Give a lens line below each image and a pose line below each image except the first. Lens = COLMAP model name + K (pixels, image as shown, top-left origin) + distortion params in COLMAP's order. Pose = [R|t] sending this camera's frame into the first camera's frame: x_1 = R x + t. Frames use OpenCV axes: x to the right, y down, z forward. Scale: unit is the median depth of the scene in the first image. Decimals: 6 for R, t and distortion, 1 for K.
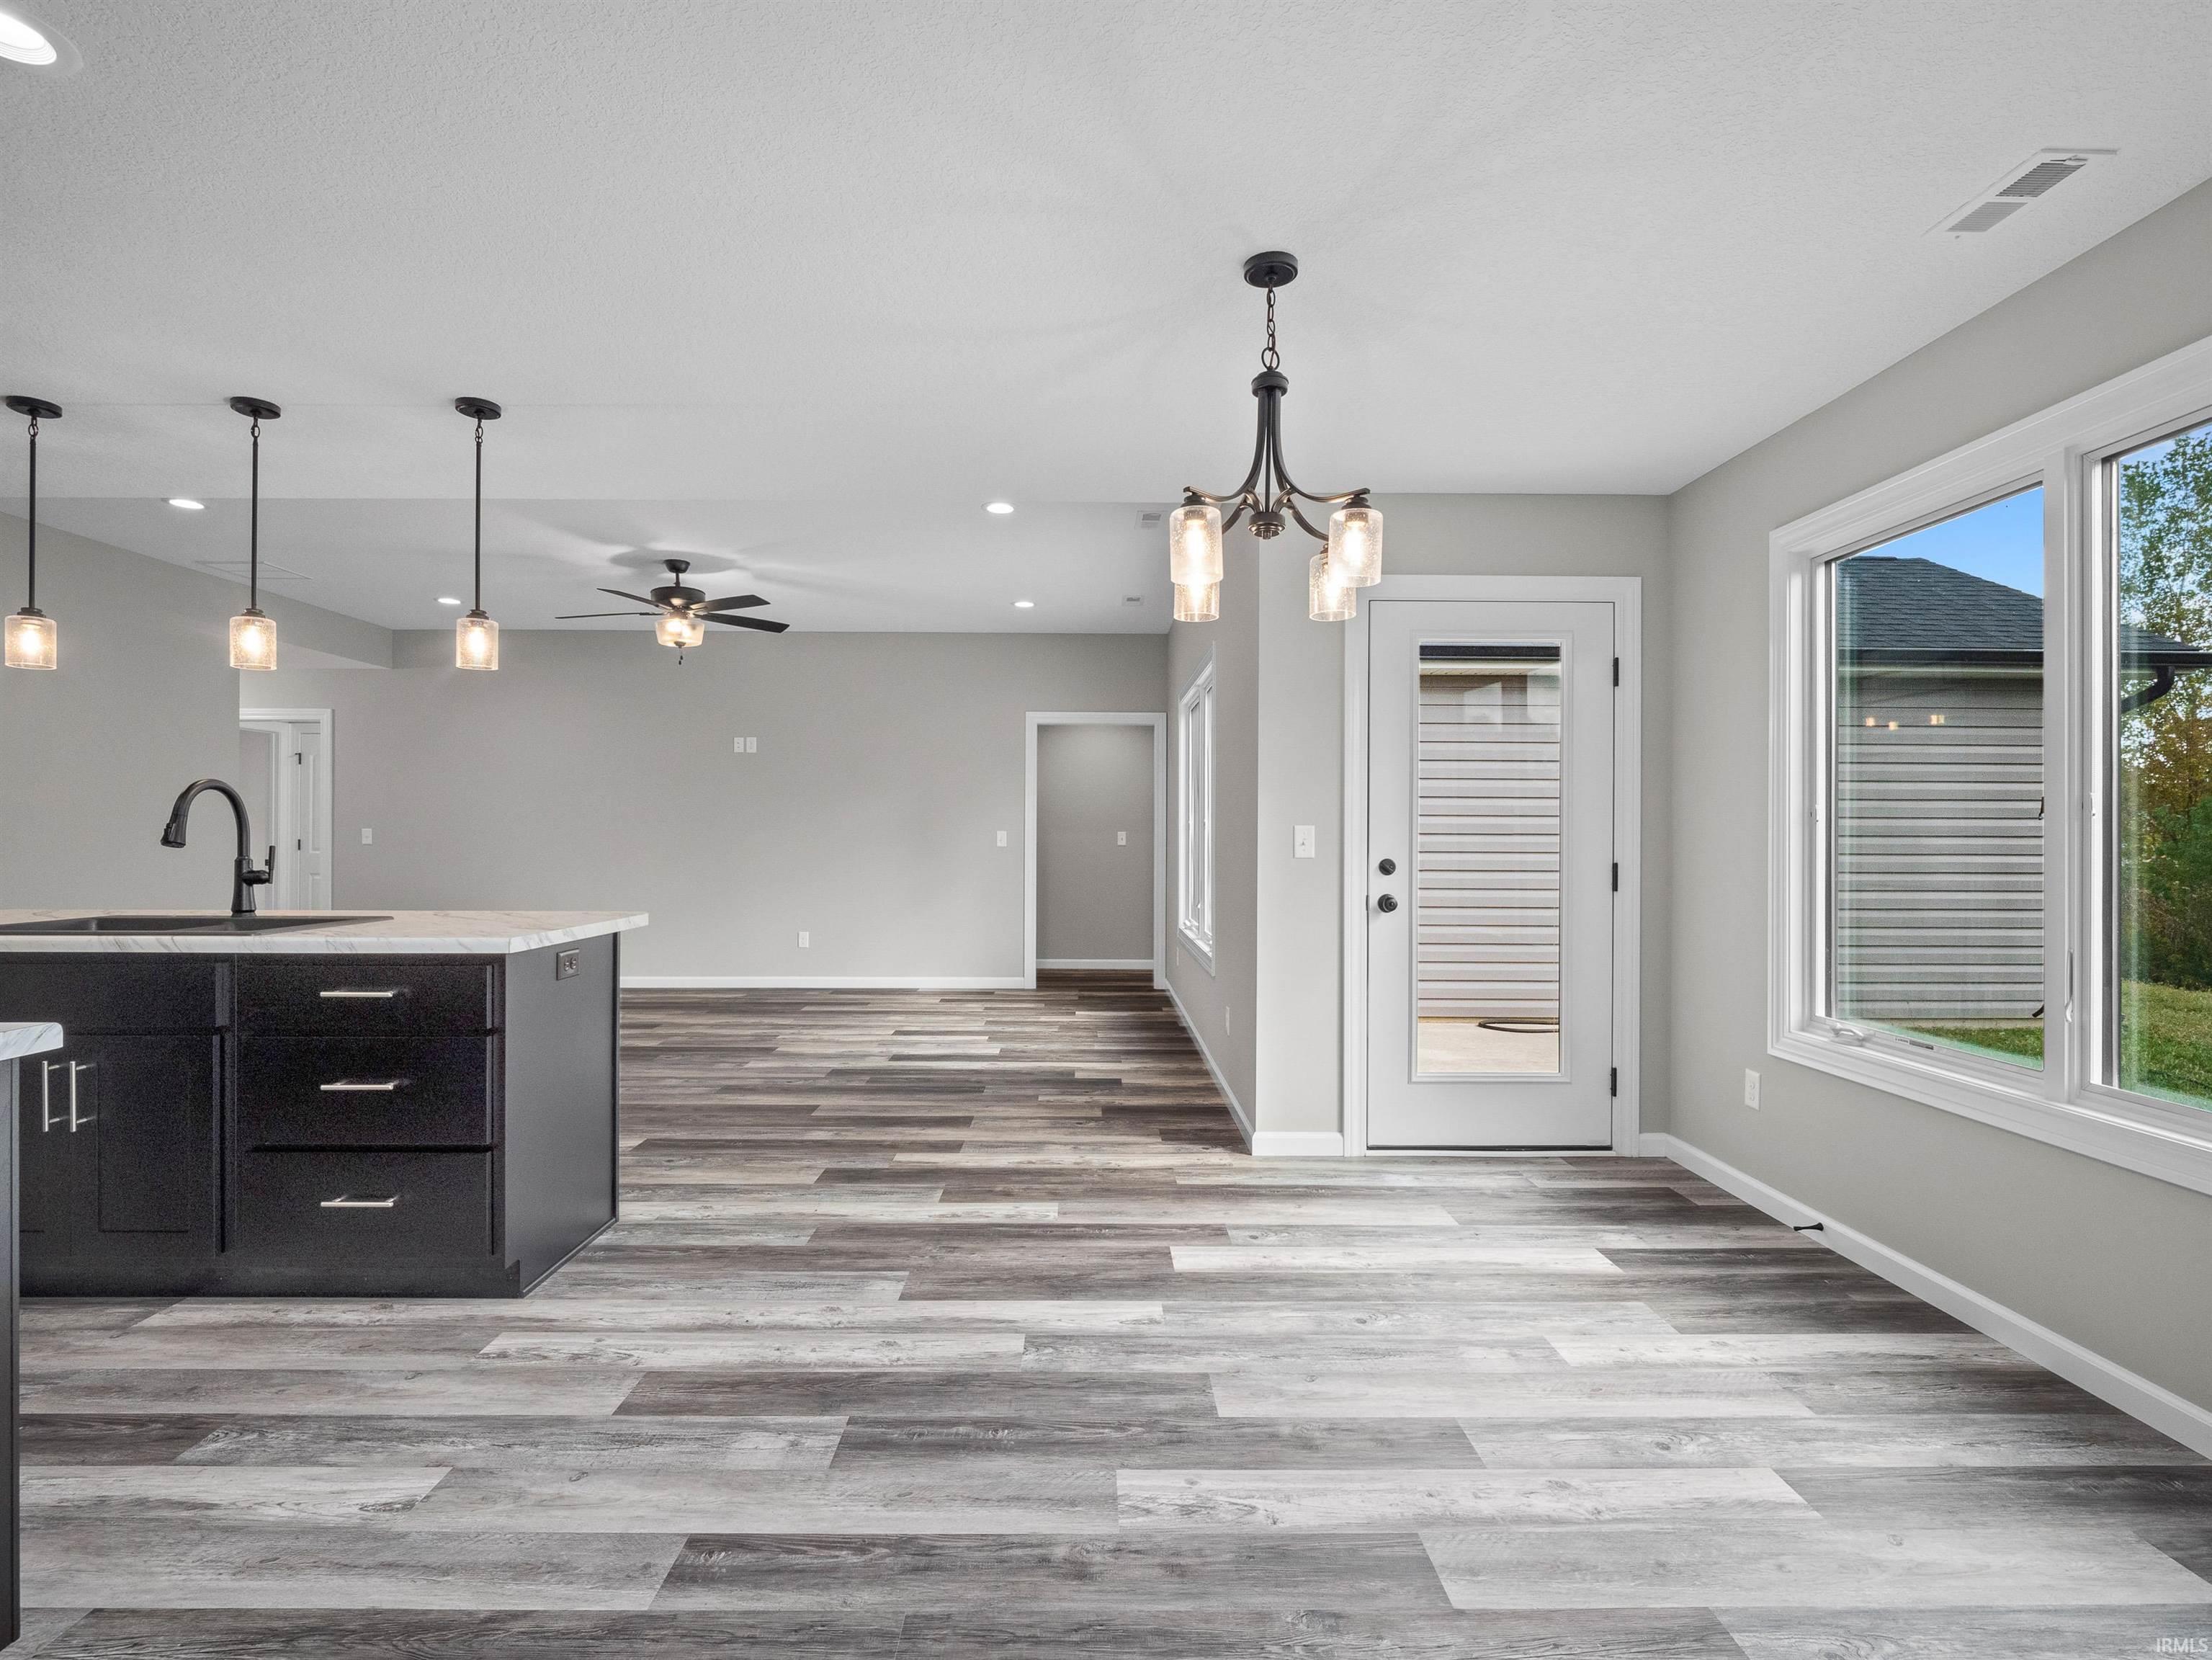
lens RADIAL K [[1077.8, 0, 1104.9], [0, 1077.8, 837.1], [0, 0, 1]] dist [-0.014523, 0.002549]
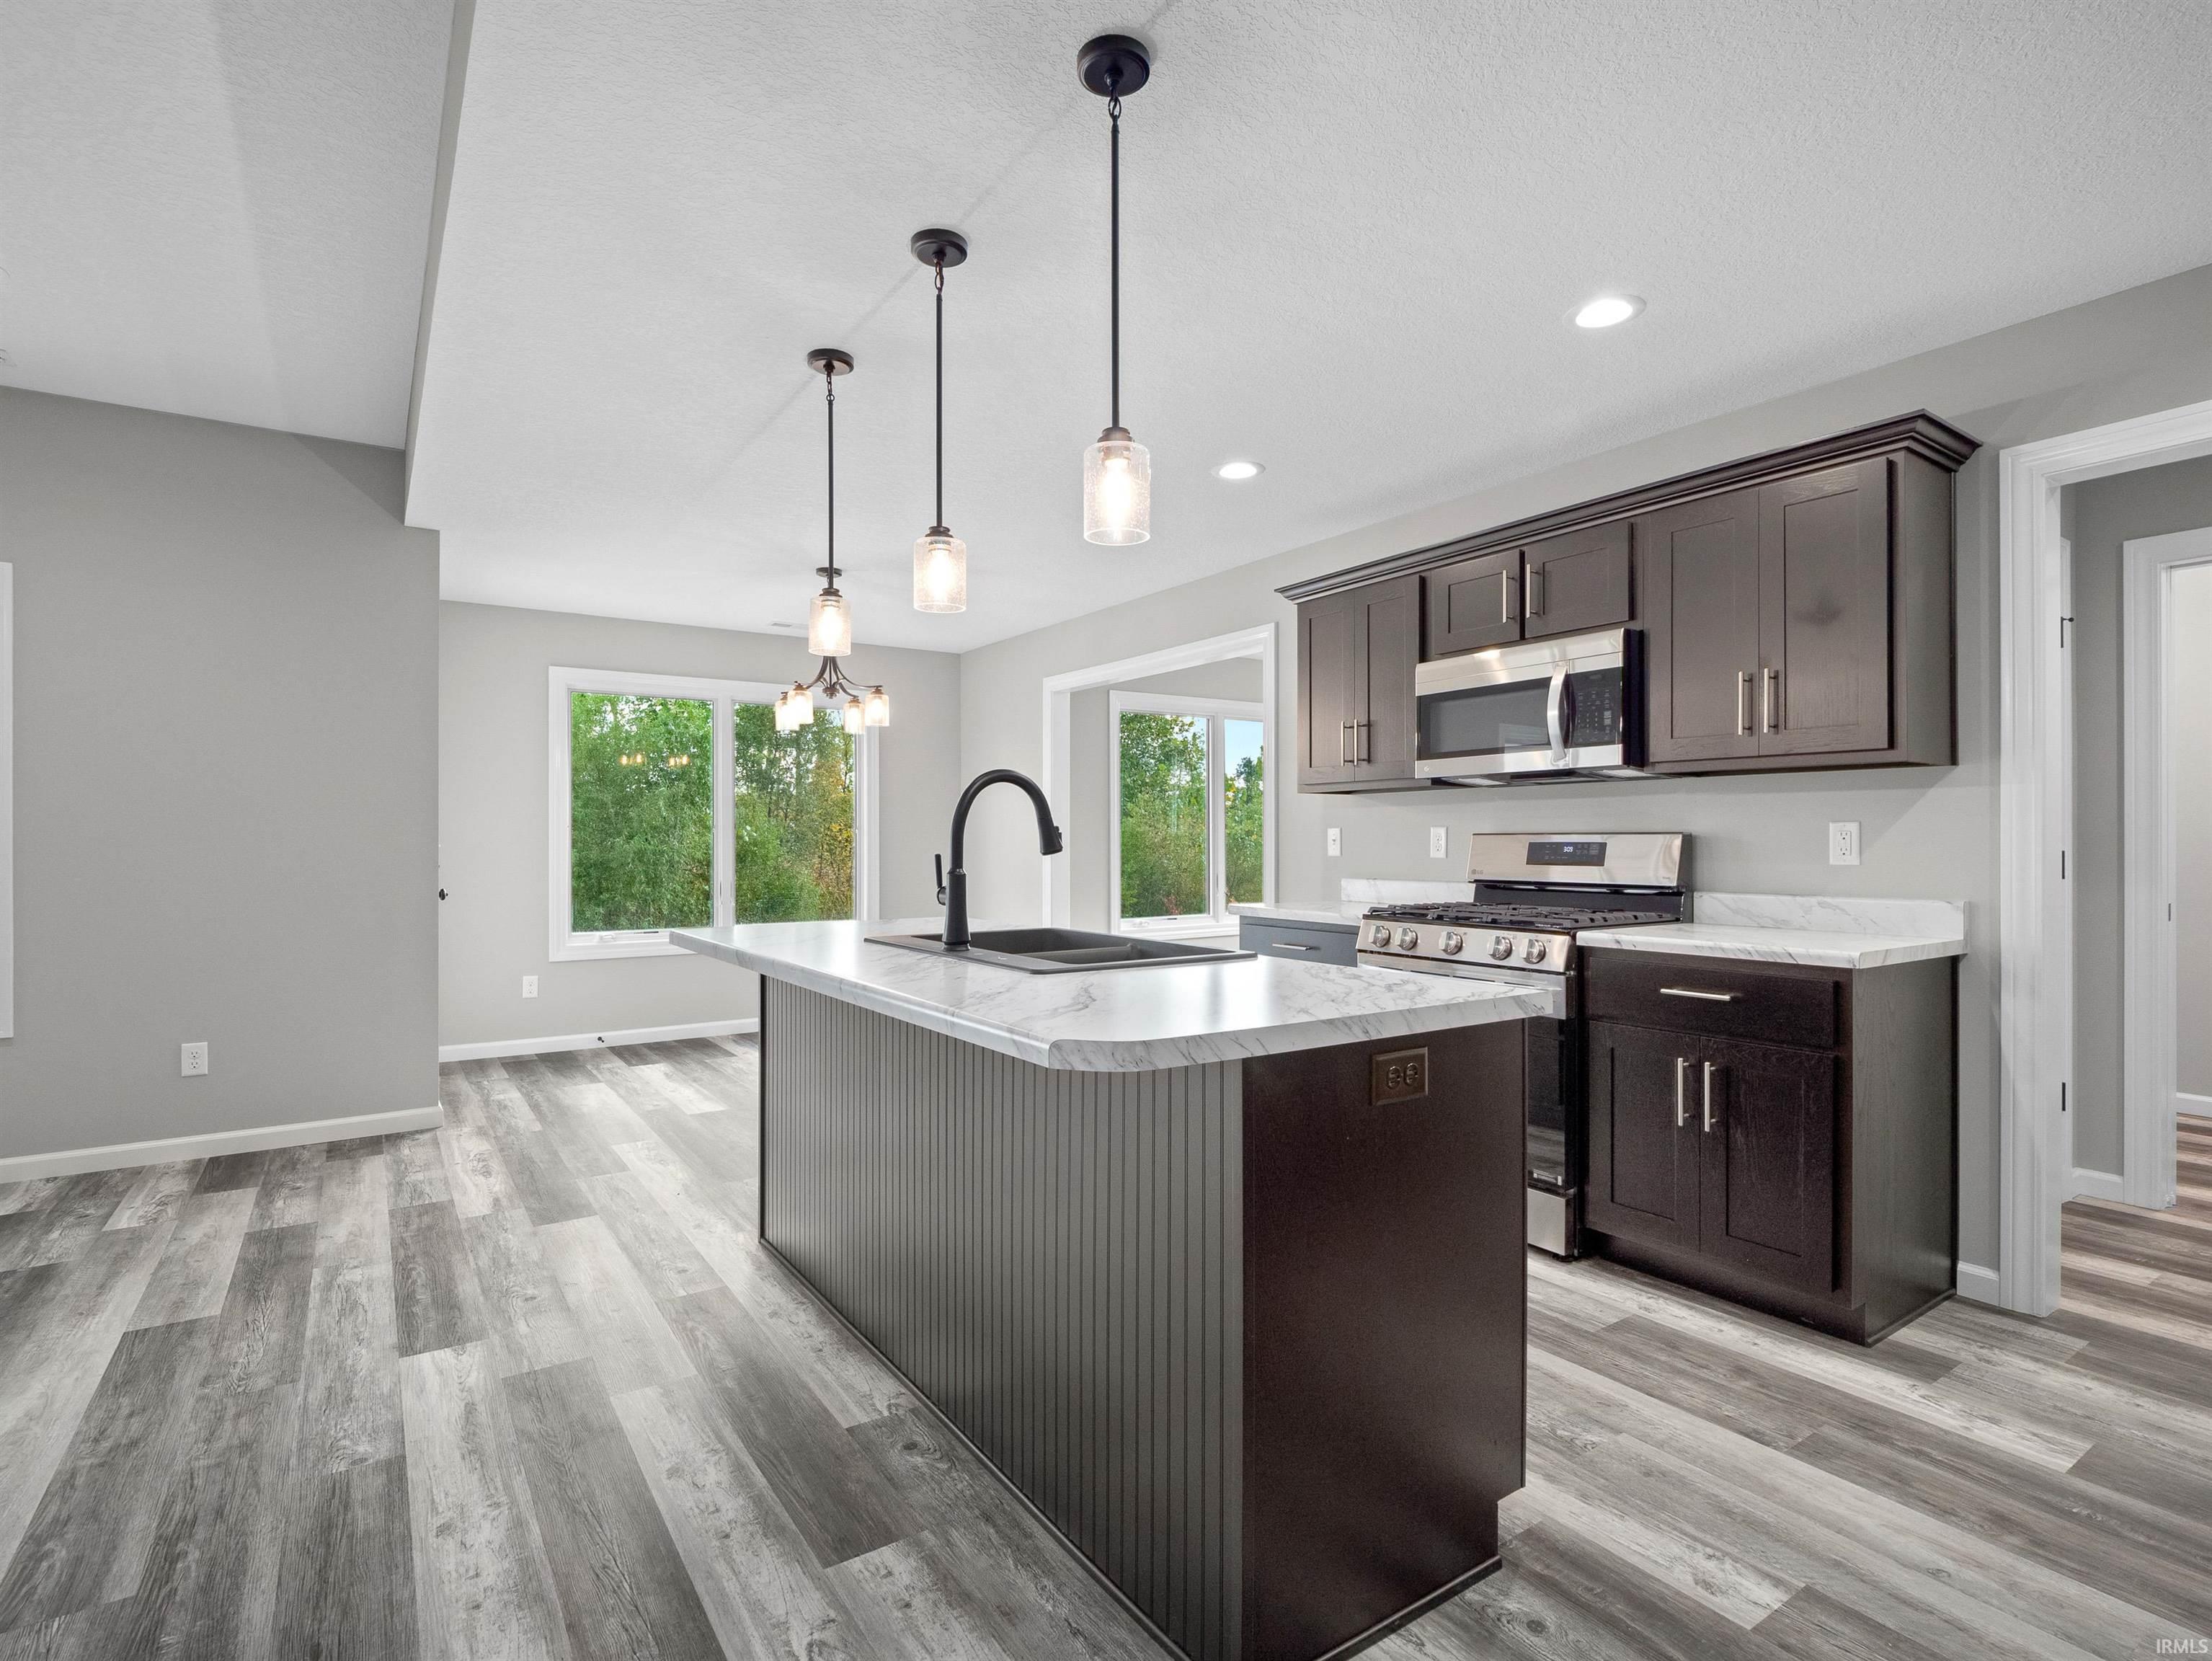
lens RADIAL K [[1104.2, 0, 1092.2], [0, 1104.2, 837.7], [0, 0, 1]] dist [-0.005295, 0.000326]
pose [[-0.542944, -0.001549, 0.839768, -1.481218], [-0.000153, 0.999998, 0.001745, -0.006077], [-0.839769, 0.000819, -0.542943, 1.319499]]
